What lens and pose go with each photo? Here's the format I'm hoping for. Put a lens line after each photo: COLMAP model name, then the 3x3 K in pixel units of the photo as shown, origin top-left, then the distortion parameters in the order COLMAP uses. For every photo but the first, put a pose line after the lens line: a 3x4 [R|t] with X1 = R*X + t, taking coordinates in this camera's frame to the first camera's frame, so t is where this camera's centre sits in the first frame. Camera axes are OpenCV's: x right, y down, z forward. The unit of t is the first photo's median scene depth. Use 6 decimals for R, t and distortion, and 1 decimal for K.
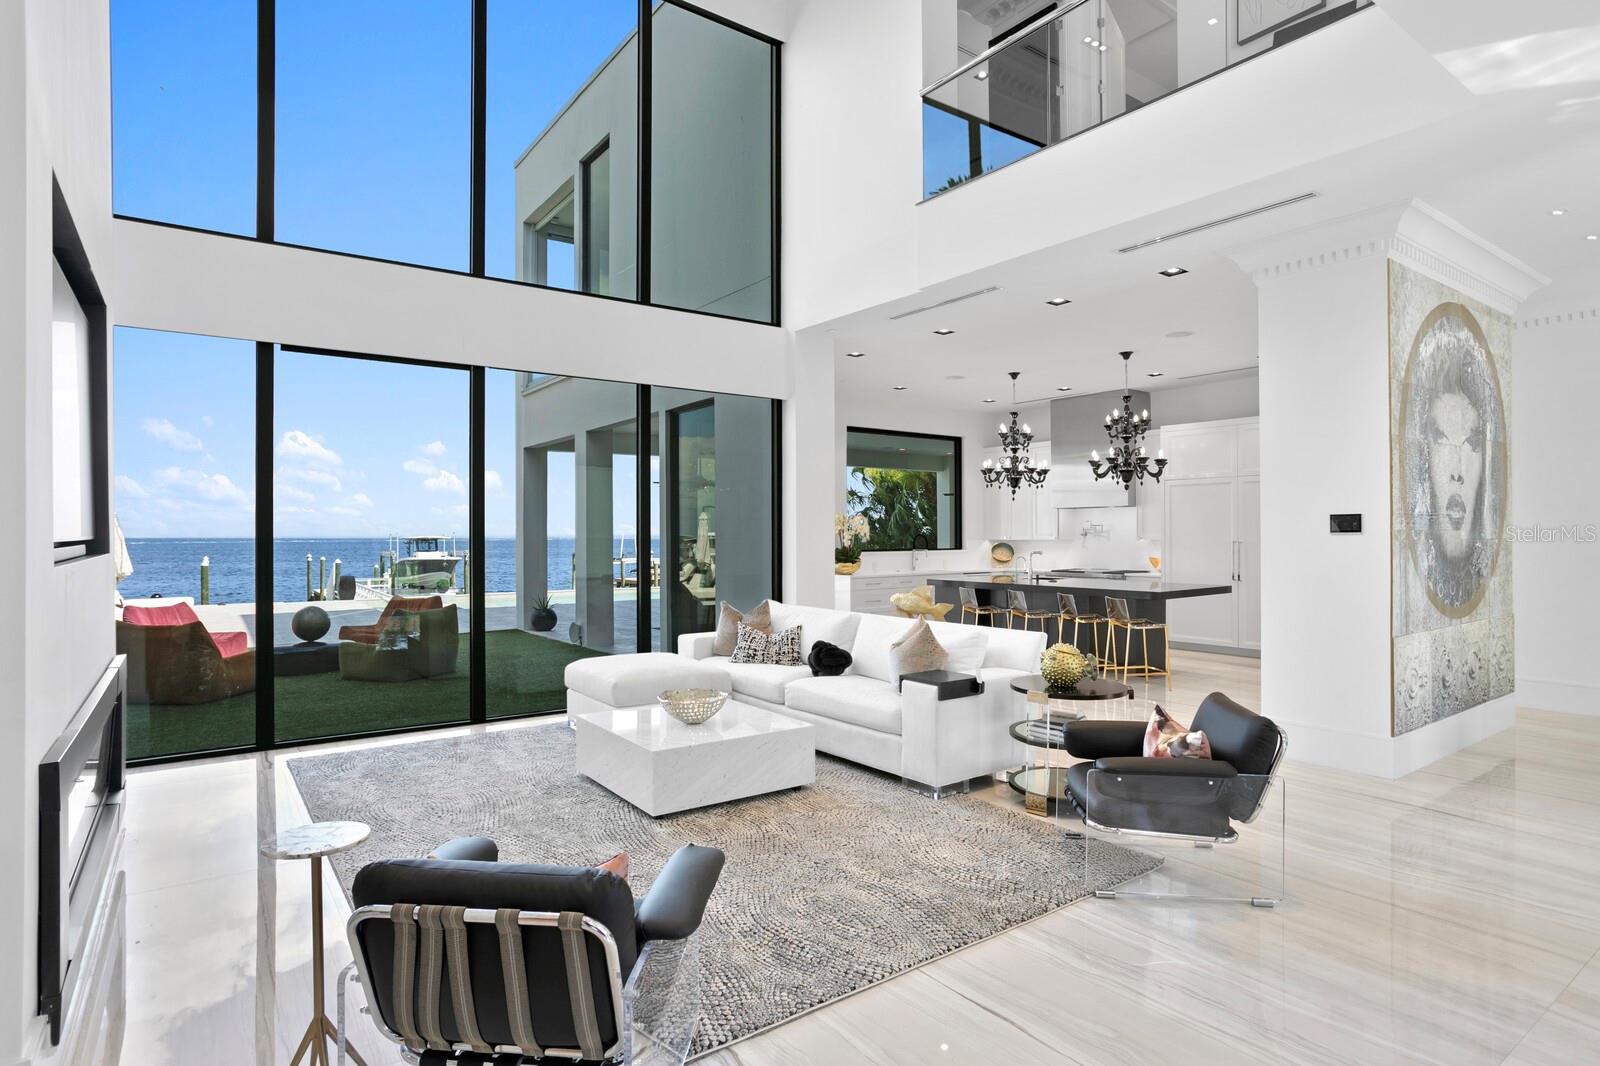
lens RADIAL K [[844.0, 0, 789.5], [0, 844.0, 529.4], [0, 0, 1]] dist [-0.023517, 0.001792]
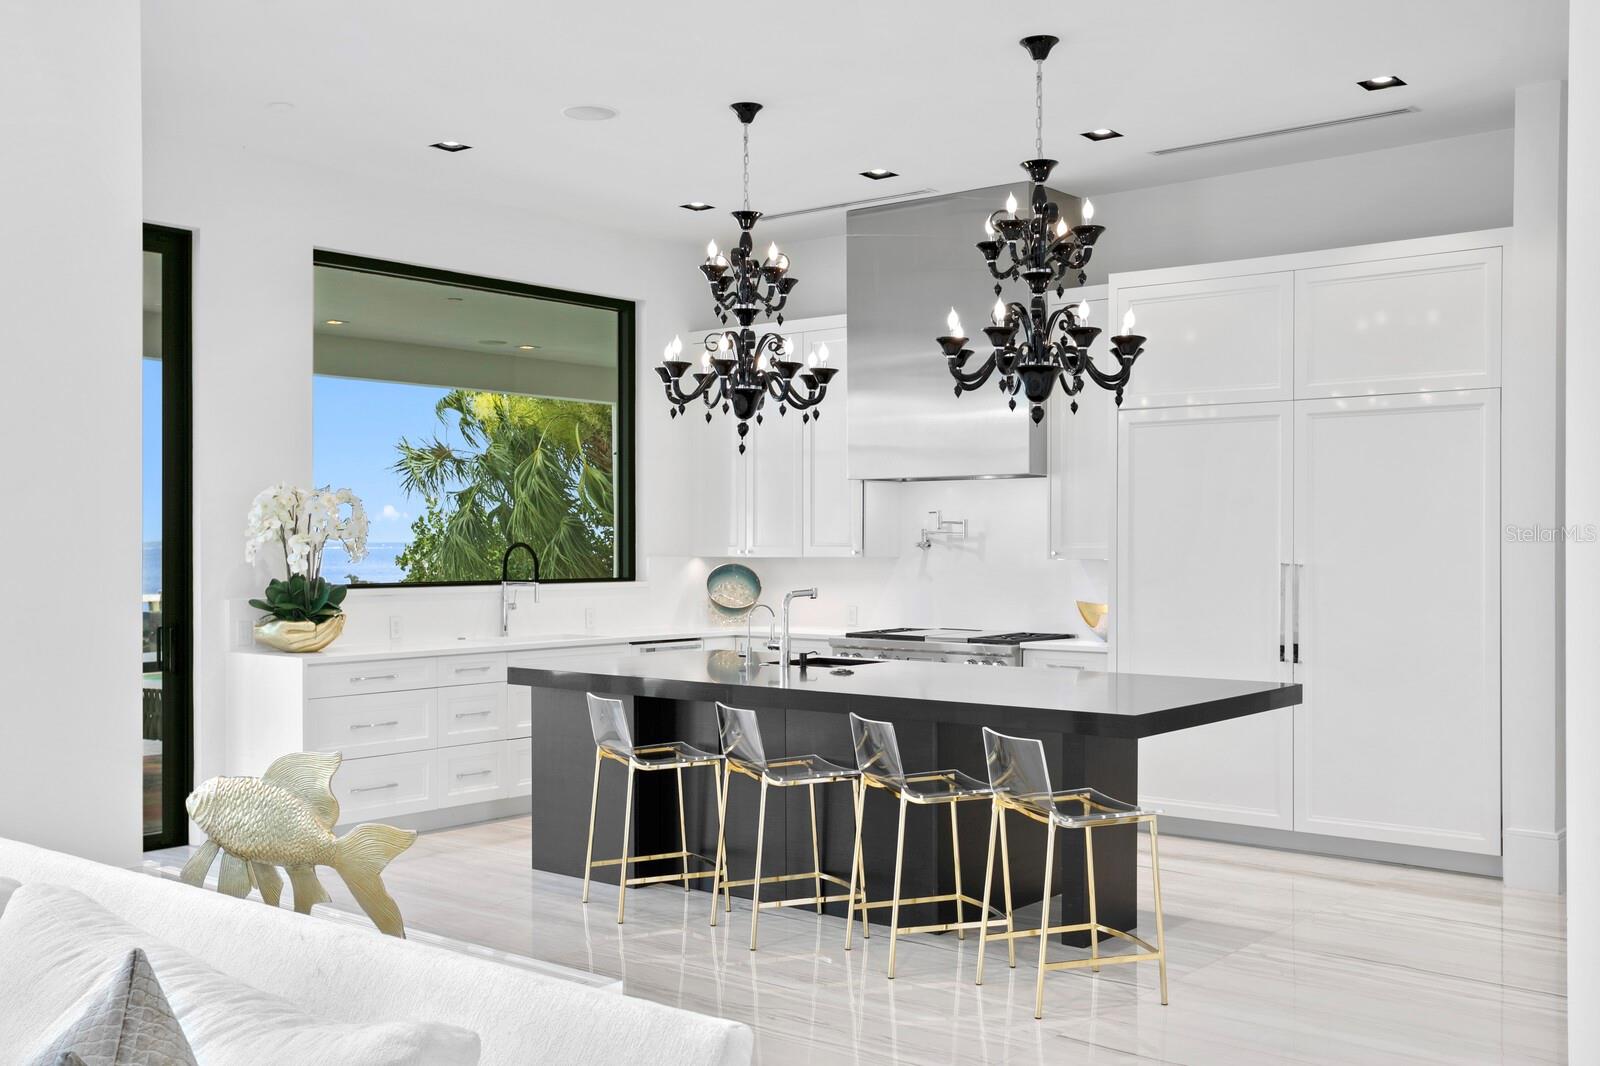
lens RADIAL K [[1621.2, 0, 769.6], [0, 1621.2, 535.3], [0, 0, 1]] dist [0.022919, 0.000000]
pose [[0.970861, 0.004994, 0.239592, 0.133626], [-0.005288, 0.999986, 0.000583, 0.001992], [-0.239586, -0.001833, 0.970874, 0.382434]]
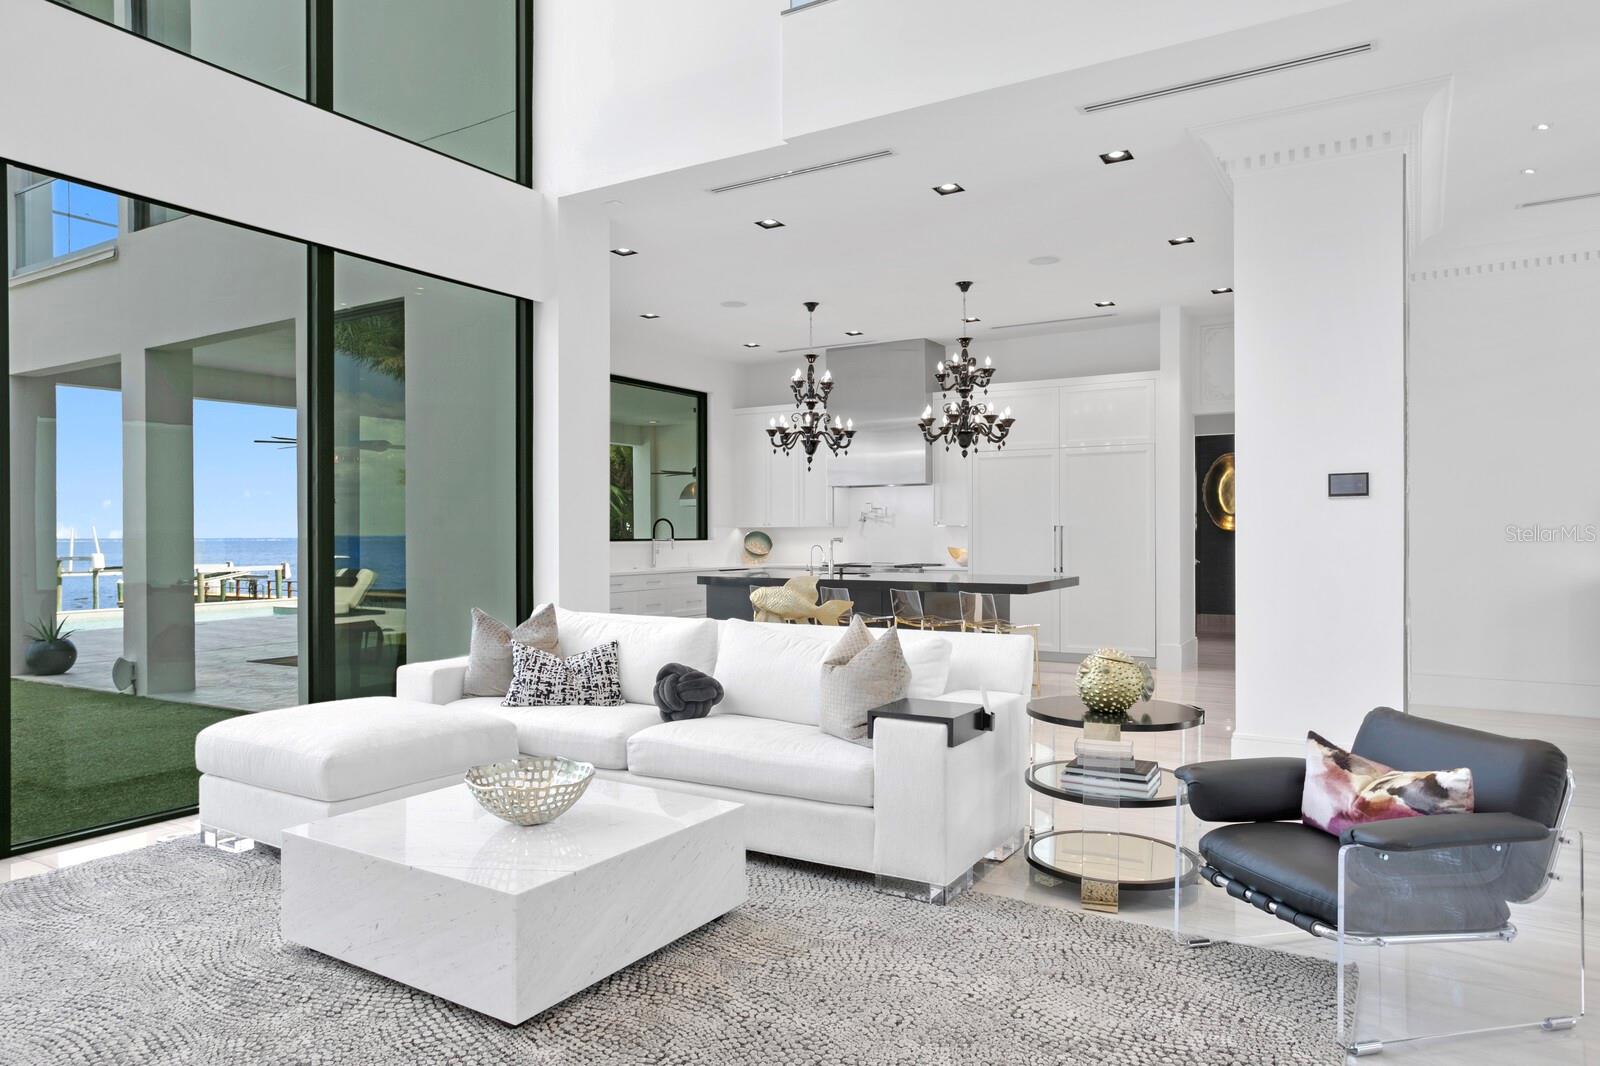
lens RADIAL K [[1017.9, 0, 789.0], [0, 1017.9, 531.7], [0, 0, 1]] dist [-0.010795, 0.021443]
pose [[0.926889, 0.001410, 0.375332, -0.120416], [-0.002390, 0.999995, 0.002147, 0.023182], [-0.375327, -0.002887, 0.926888, 0.191363]]
